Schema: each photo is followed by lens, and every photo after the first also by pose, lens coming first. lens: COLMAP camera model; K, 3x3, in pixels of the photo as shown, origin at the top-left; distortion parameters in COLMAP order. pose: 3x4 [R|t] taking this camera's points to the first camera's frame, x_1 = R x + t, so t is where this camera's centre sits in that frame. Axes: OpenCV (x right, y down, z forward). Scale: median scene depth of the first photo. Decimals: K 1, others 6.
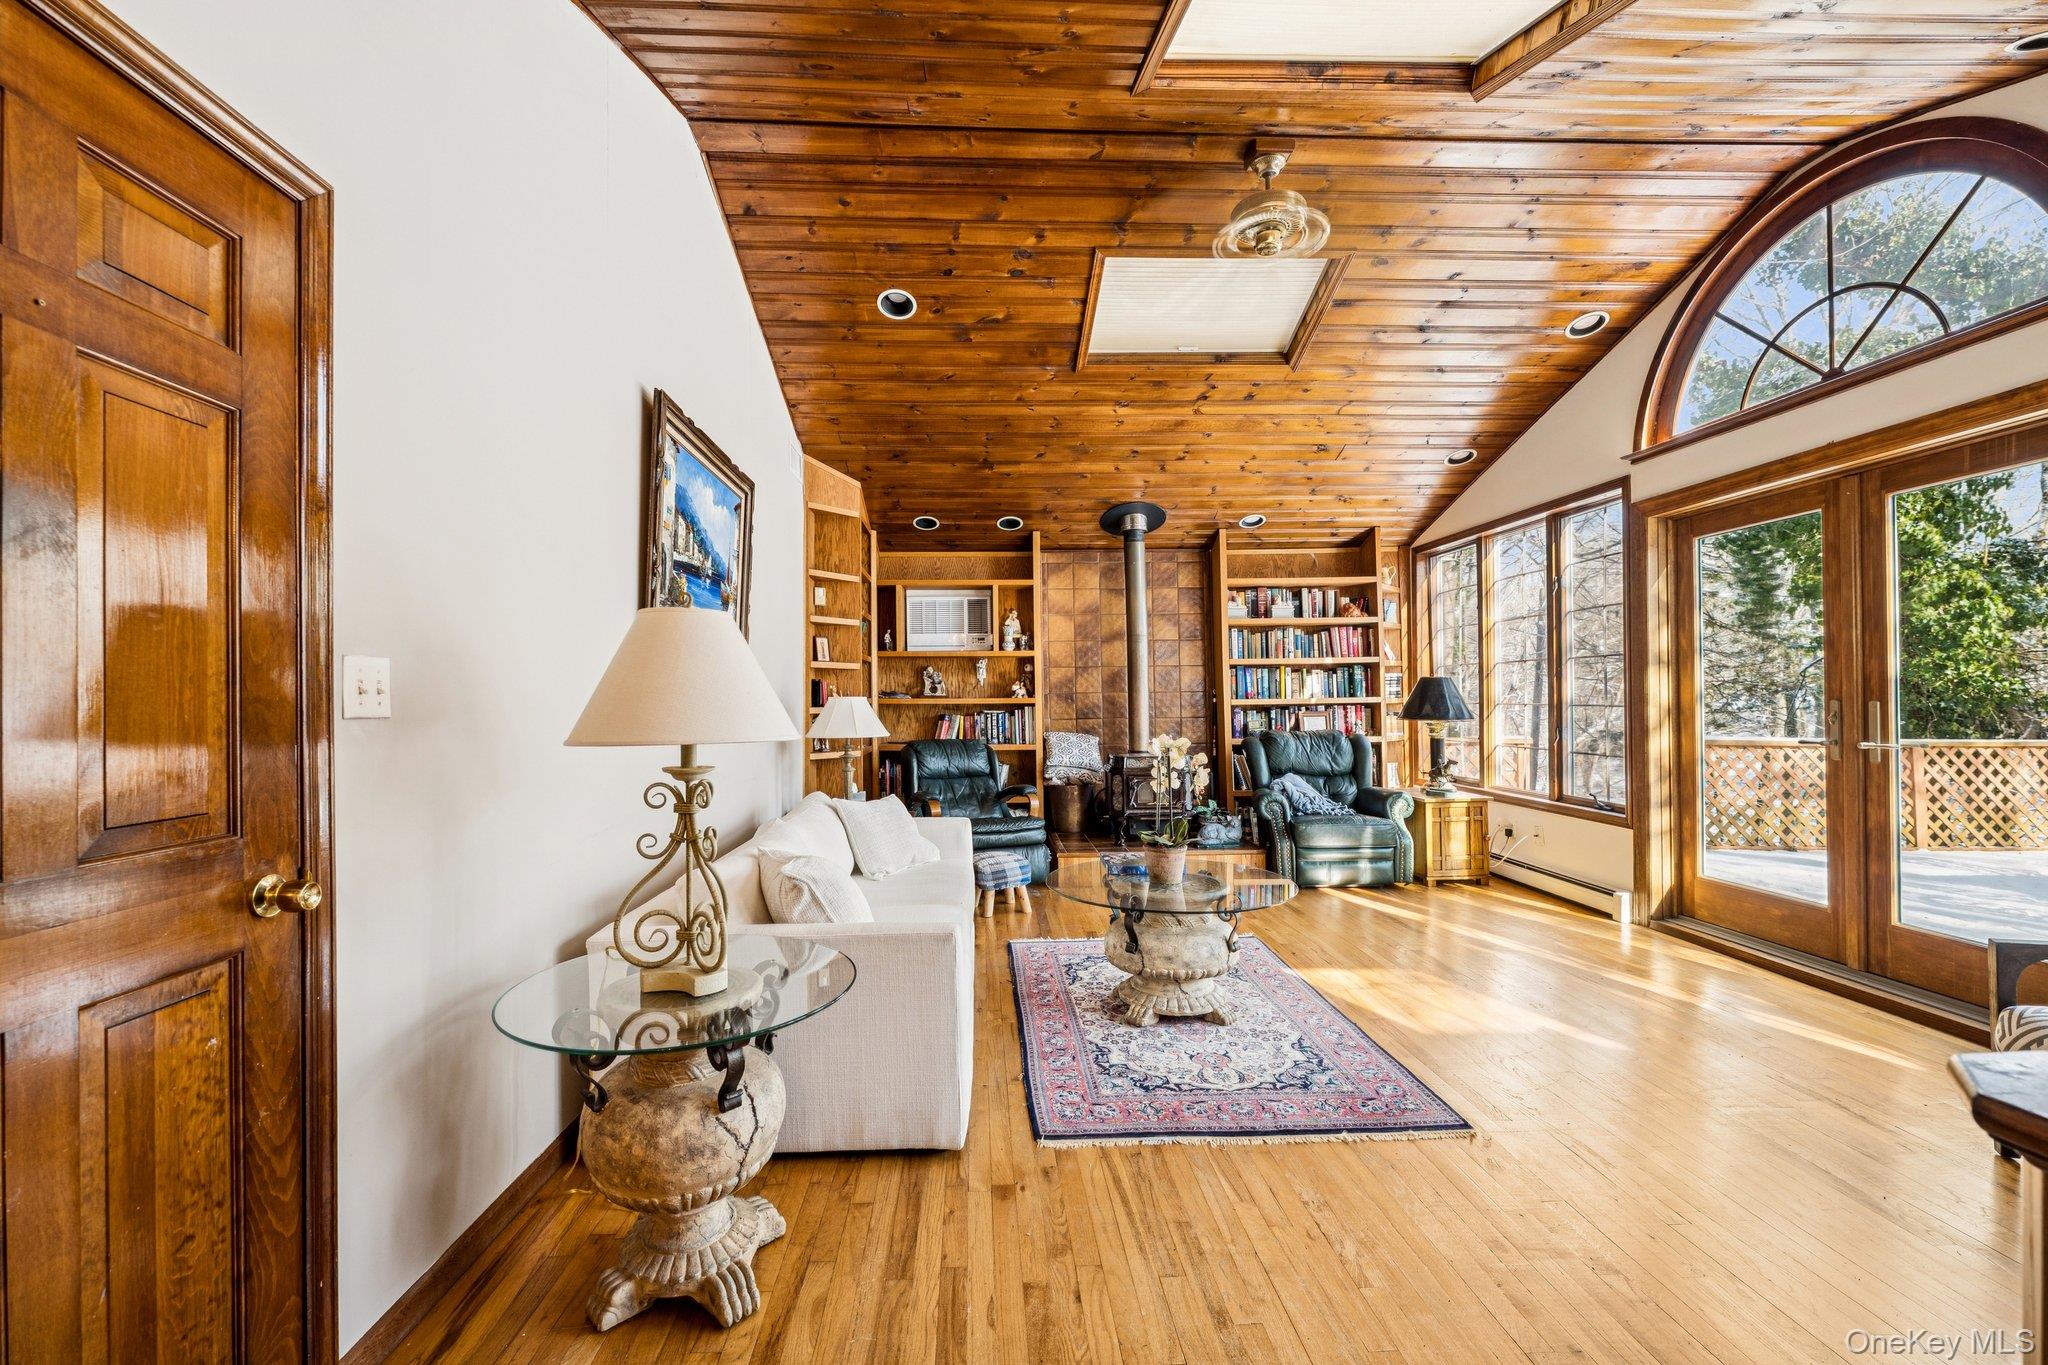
lens RADIAL K [[832.6, 0, 1028.9], [0, 832.6, 690.4], [0, 0, 1]] dist [0.000395, 0.000287]
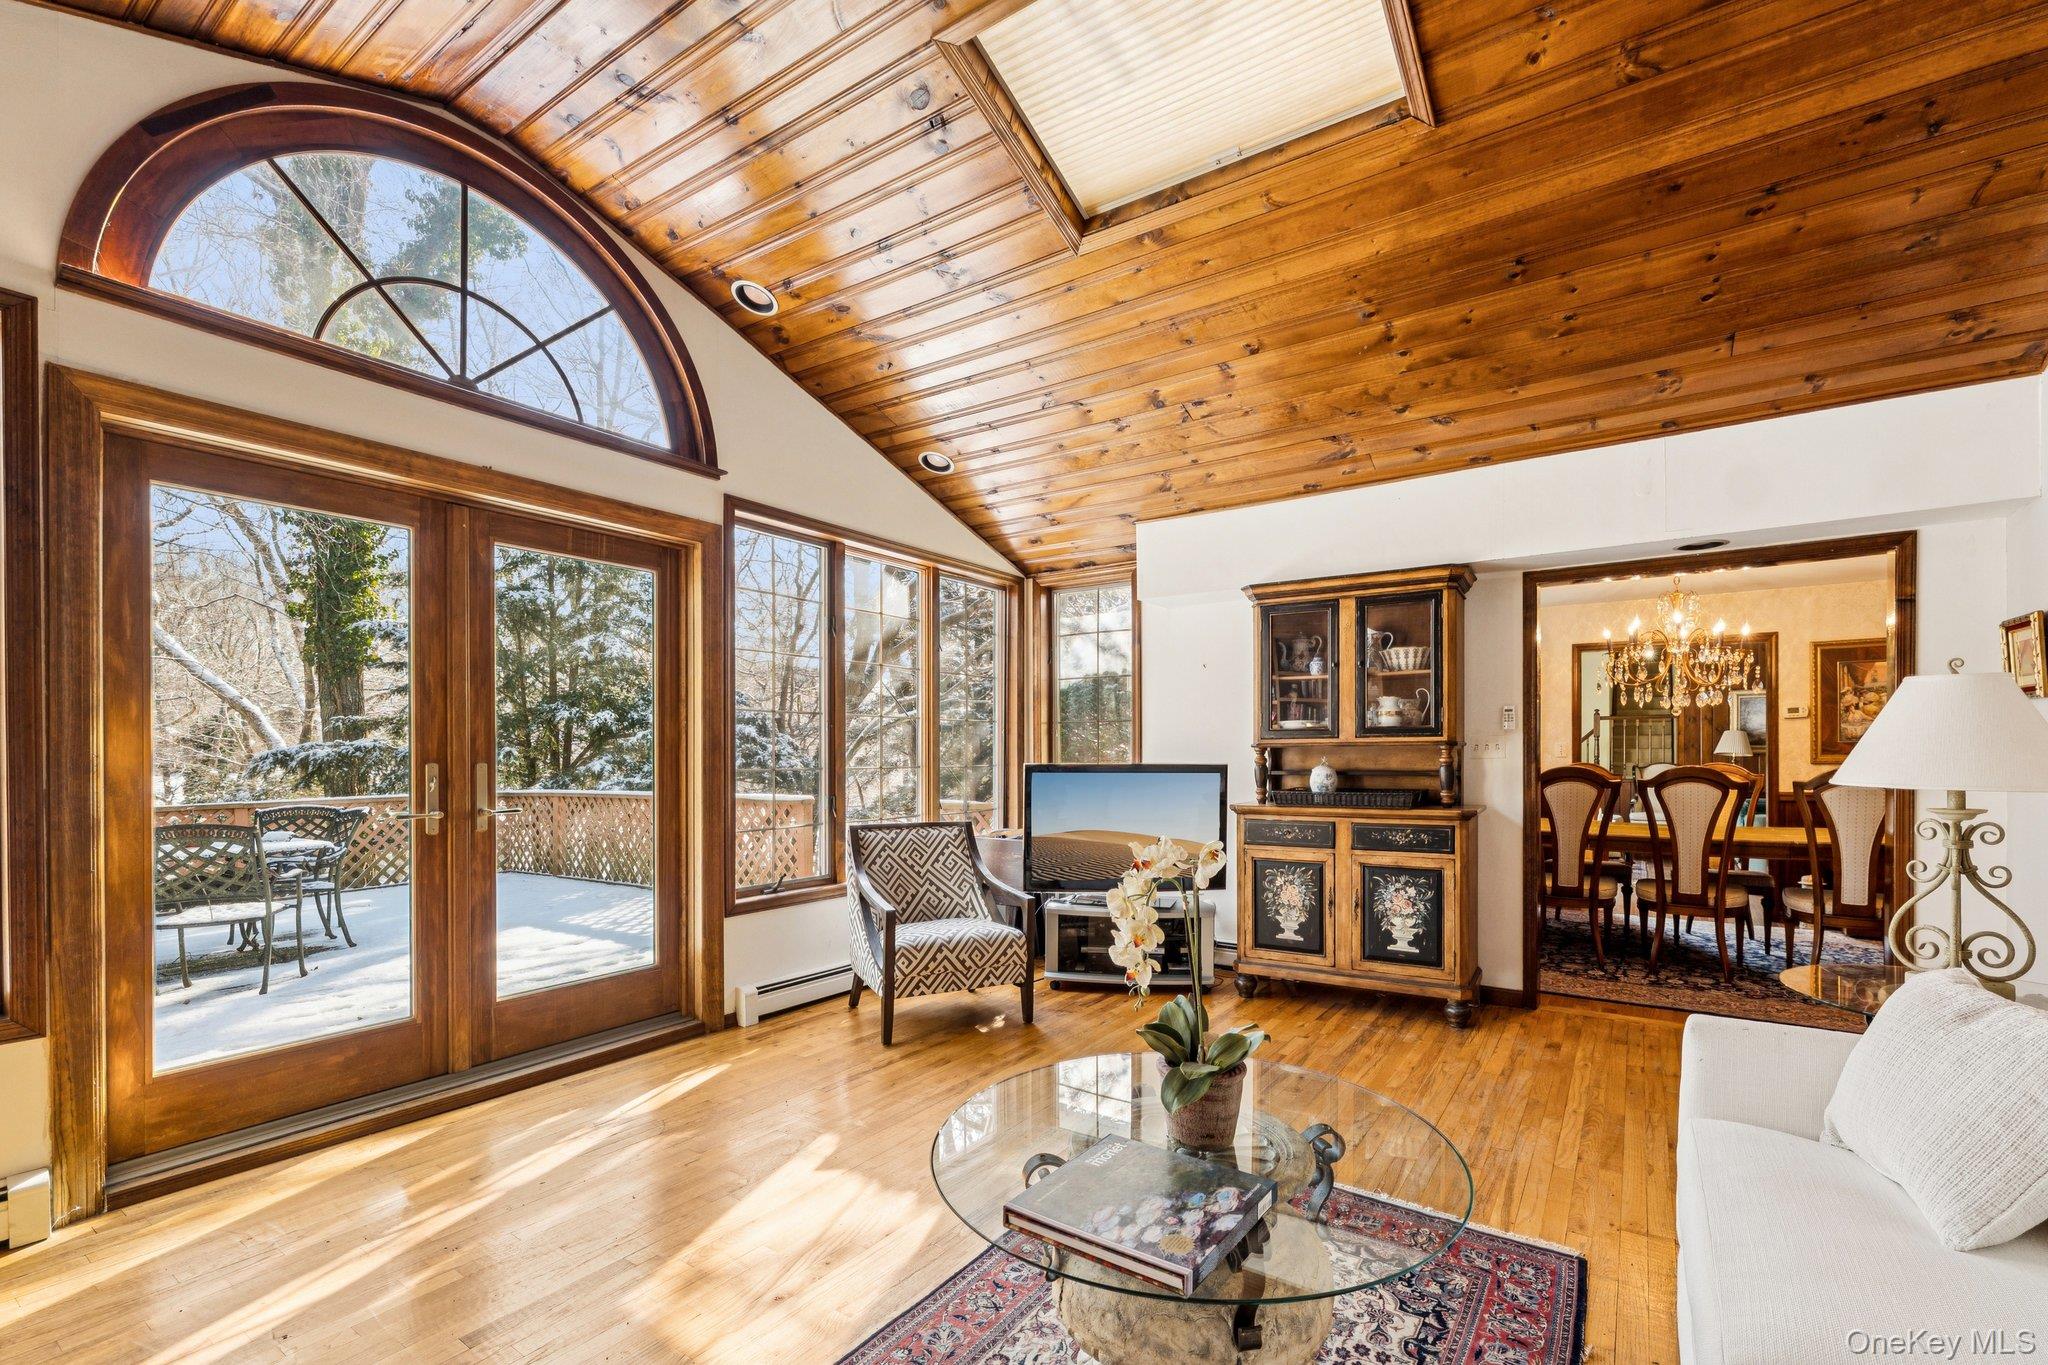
lens RADIAL K [[888.5, 0, 1065.8], [0, 888.5, 753.6], [0, 0, 1]] dist [0.000036, -0.000128]
pose [[-0.804841, 0.009525, 0.593414, -0.055315], [0.004890, 0.999944, -0.009418, 0.010501], [-0.593470, -0.004678, -0.804842, 1.045668]]
